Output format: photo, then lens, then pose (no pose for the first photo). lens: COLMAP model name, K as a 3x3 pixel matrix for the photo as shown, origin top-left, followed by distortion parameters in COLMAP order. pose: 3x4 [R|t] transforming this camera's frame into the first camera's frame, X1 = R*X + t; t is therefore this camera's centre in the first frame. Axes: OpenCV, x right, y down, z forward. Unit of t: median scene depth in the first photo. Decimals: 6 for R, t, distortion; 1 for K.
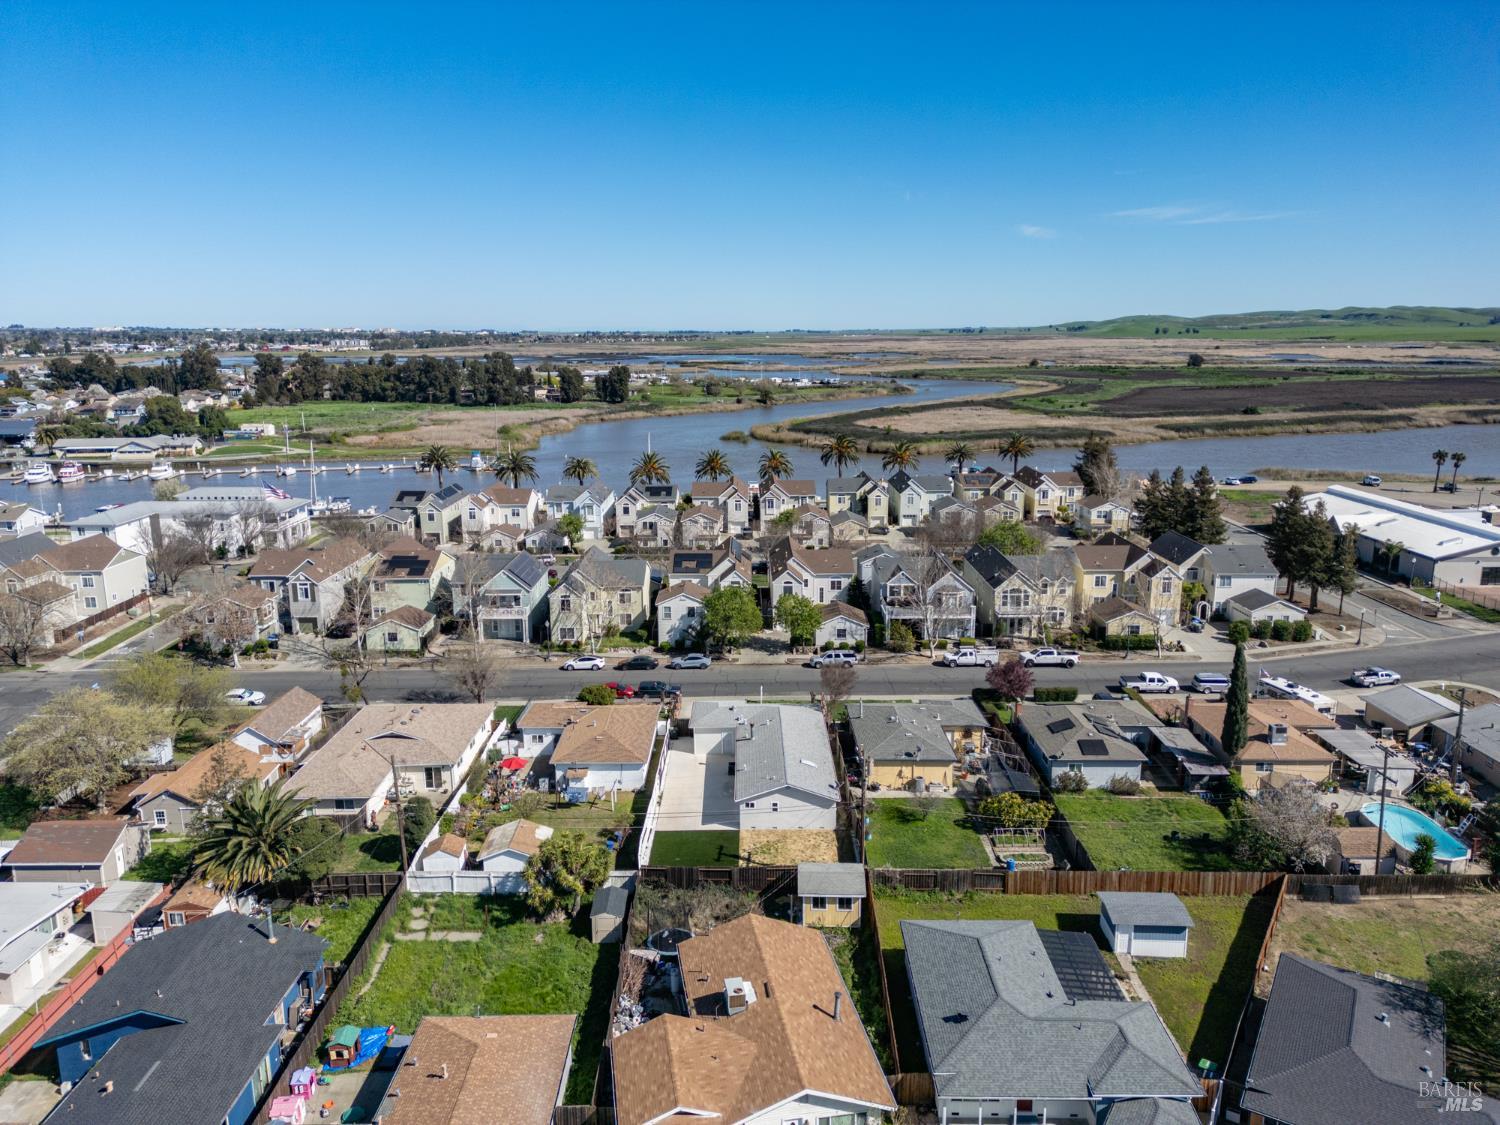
lens RADIAL K [[1047.4, 0, 745.0], [0, 1047.4, 556.4], [0, 0, 1]] dist [0.073777, -0.048131]
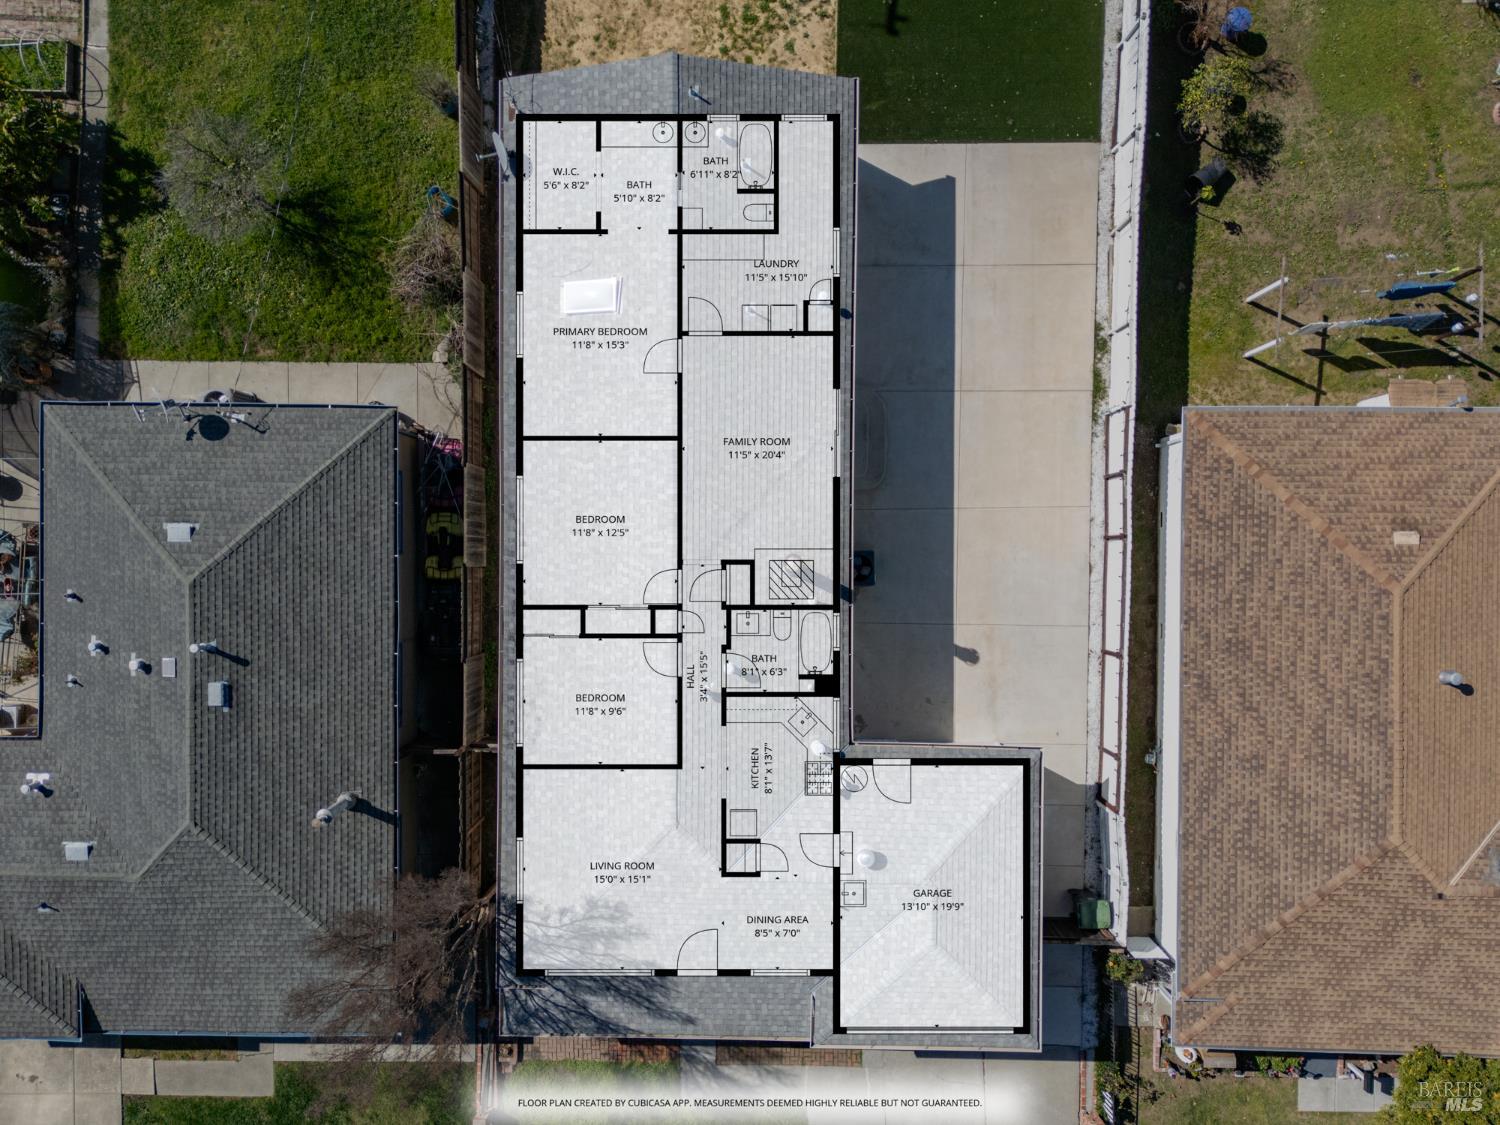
lens RADIAL K [[1047.4, 0, 752.9], [0, 1047.4, 571.2], [0, 0, 1]] dist [0.073777, -0.048131]
pose [[-0.999599, -0.007507, 0.027314, 0.006445], [0.028303, -0.225362, 0.973864, -0.054495], [-0.001155, 0.974246, 0.225485, 0.656203]]
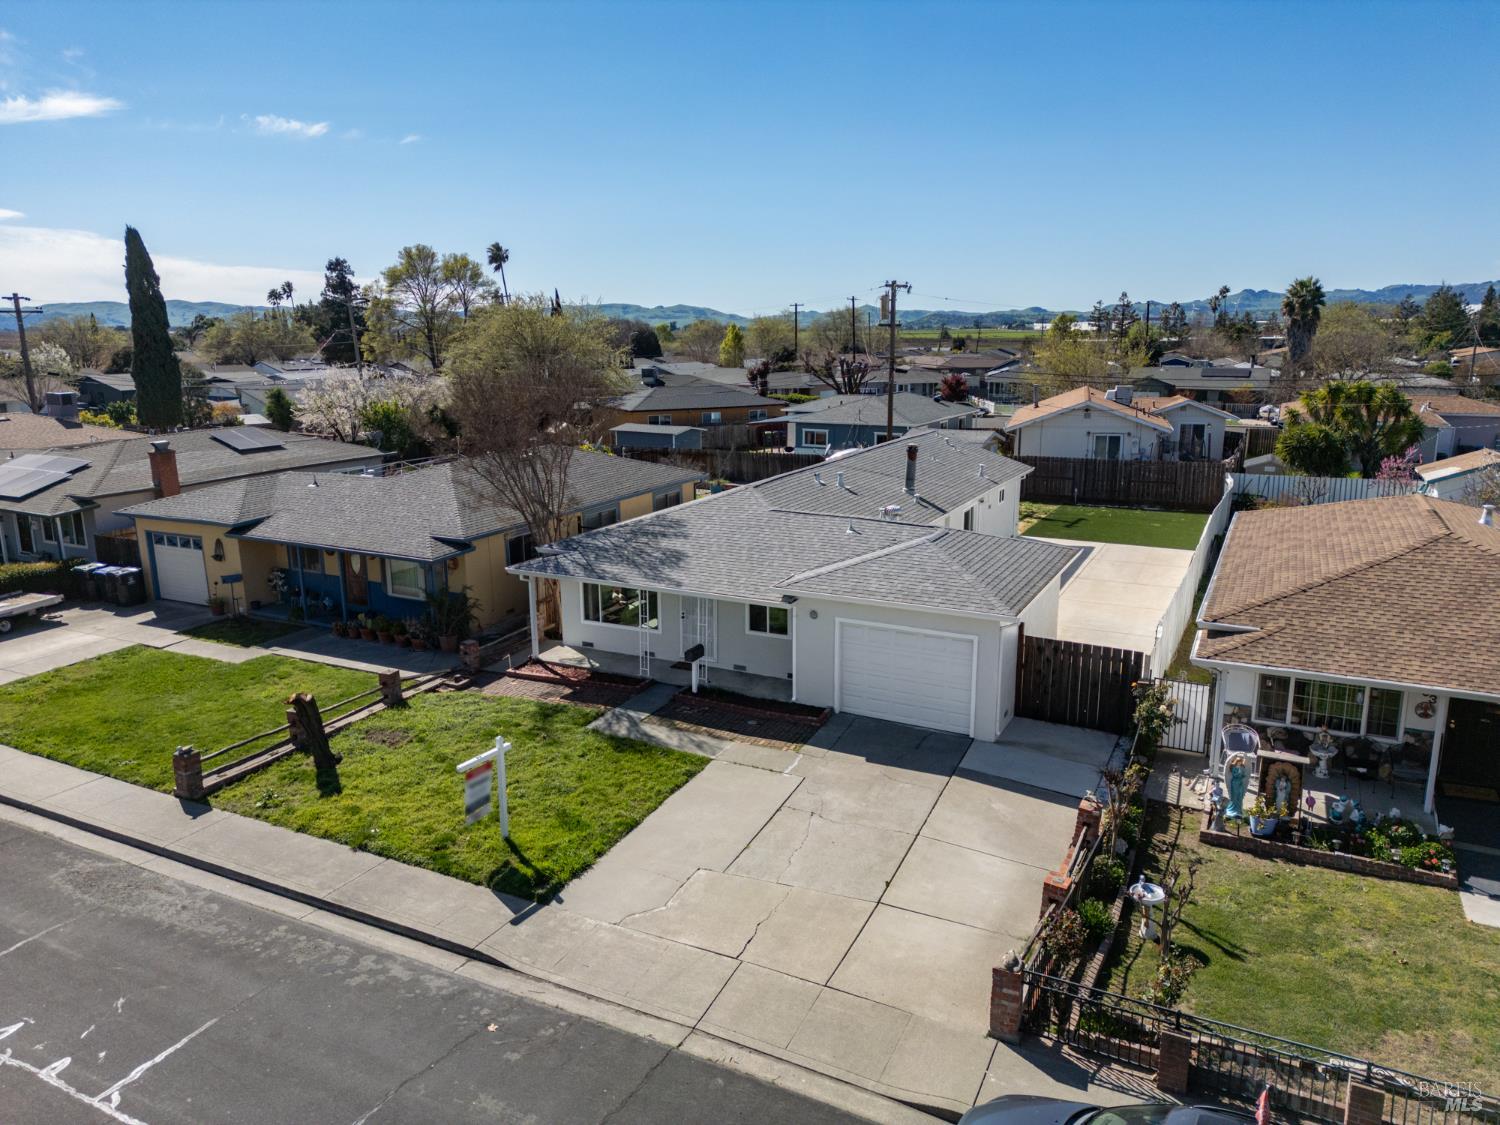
lens RADIAL K [[1047.4, 0, 748.2], [0, 1047.4, 558.6], [0, 0, 1]] dist [0.073777, -0.048131]
pose [[-0.891913, -0.079611, 0.445144, -0.070780], [0.112296, 0.914553, 0.388564, 0.033326], [-0.438042, 0.396553, -0.806762, 0.912478]]
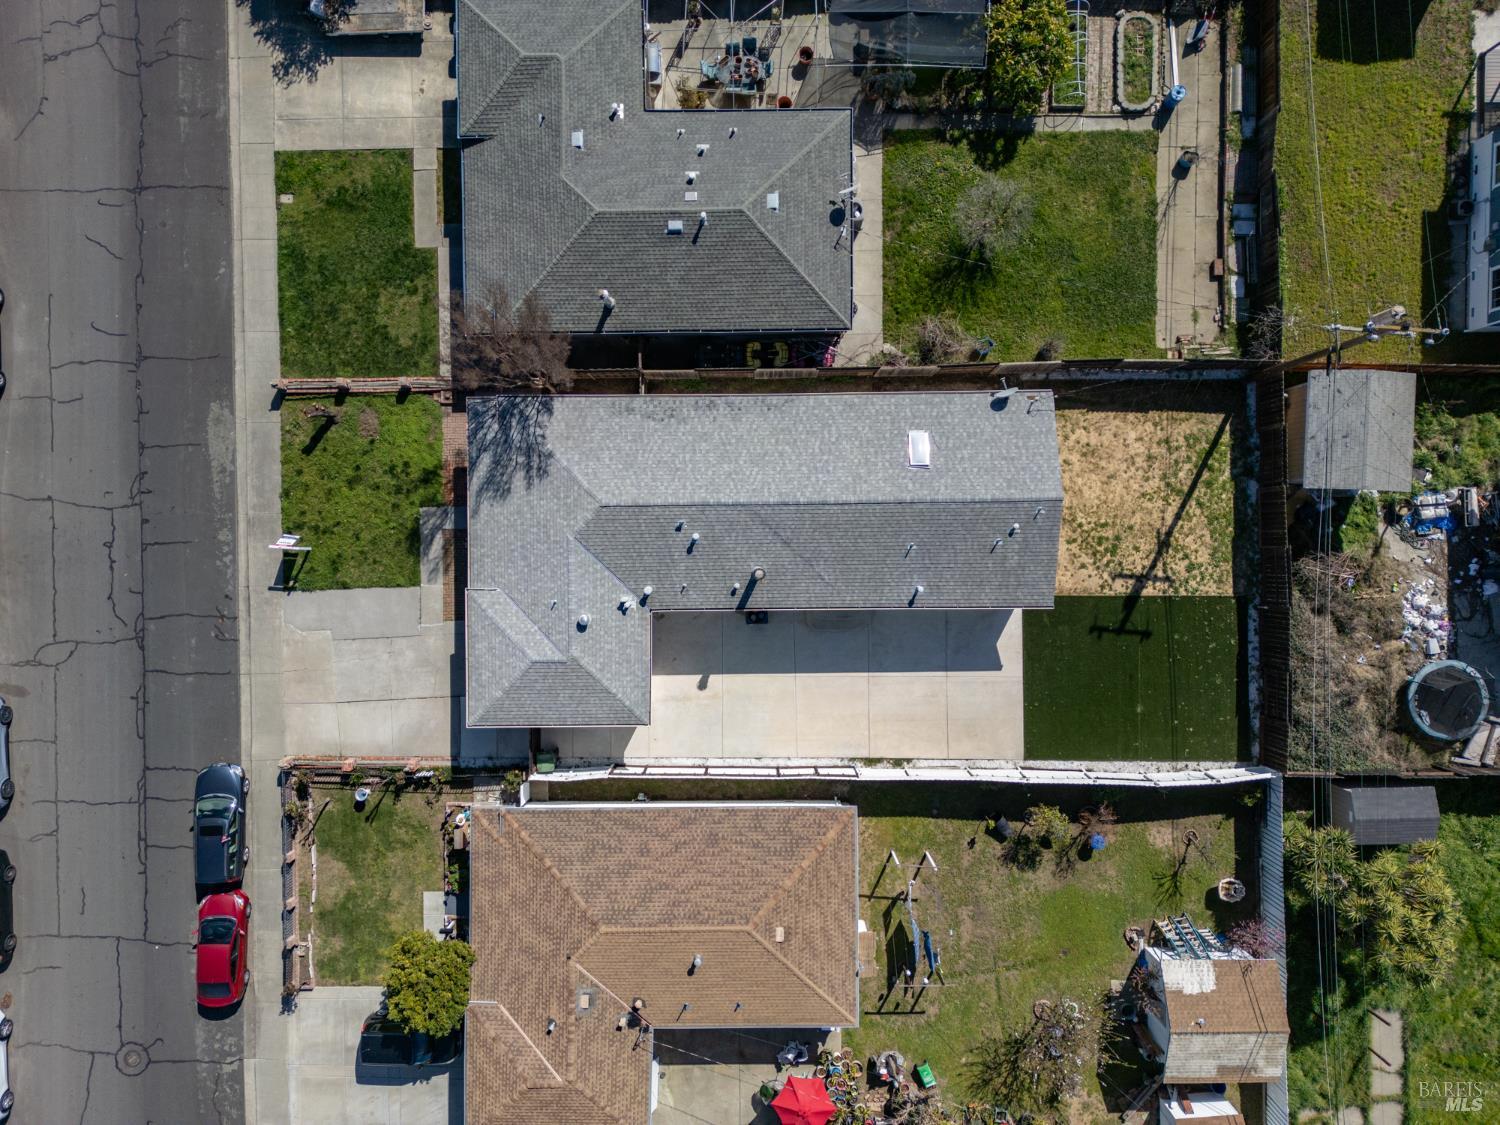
lens RADIAL K [[1047.4, 0, 752.2], [0, 1047.4, 558.3], [0, 0, 1]] dist [0.073777, -0.048131]
pose [[-0.007577, -0.999968, -0.002639, 0.009676], [0.218800, -0.004233, 0.975760, -0.169219], [-0.975740, 0.006816, 0.218825, 0.632448]]
